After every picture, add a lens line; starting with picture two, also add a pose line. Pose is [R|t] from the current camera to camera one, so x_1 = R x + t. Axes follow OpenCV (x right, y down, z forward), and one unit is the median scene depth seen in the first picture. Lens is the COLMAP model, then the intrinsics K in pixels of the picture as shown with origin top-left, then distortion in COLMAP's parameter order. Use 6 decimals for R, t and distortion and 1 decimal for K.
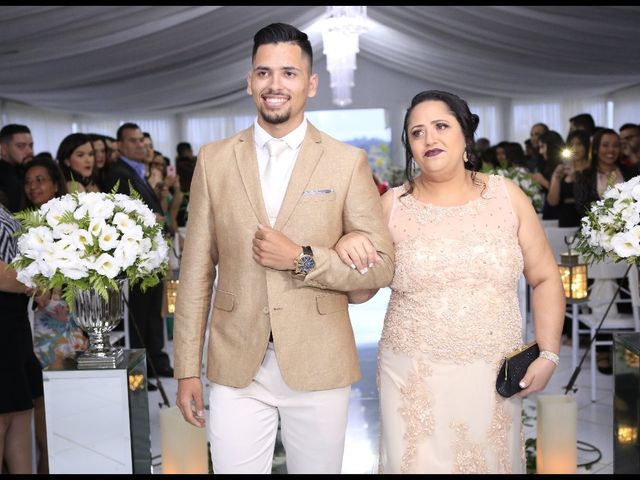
lens RADIAL K [[779.0, 0, 320.0], [0, 779.0, 240.0], [0, 0, 1]] dist [-0.001531, -0.000636]
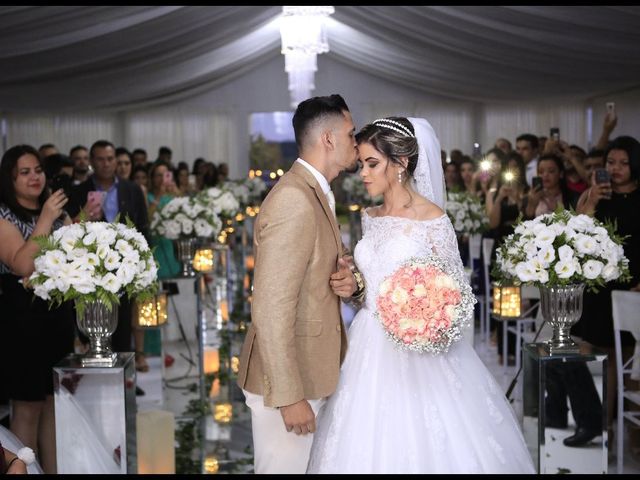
lens RADIAL K [[930.3, 0, 320.0], [0, 930.3, 240.0], [0, 0, 1]] dist [0.019584, 0.025602]
pose [[0.998508, 0.015705, 0.052294, -0.020063], [-0.015224, 0.999838, -0.009585, -0.025153], [-0.052436, 0.008774, 0.998586, -0.483270]]
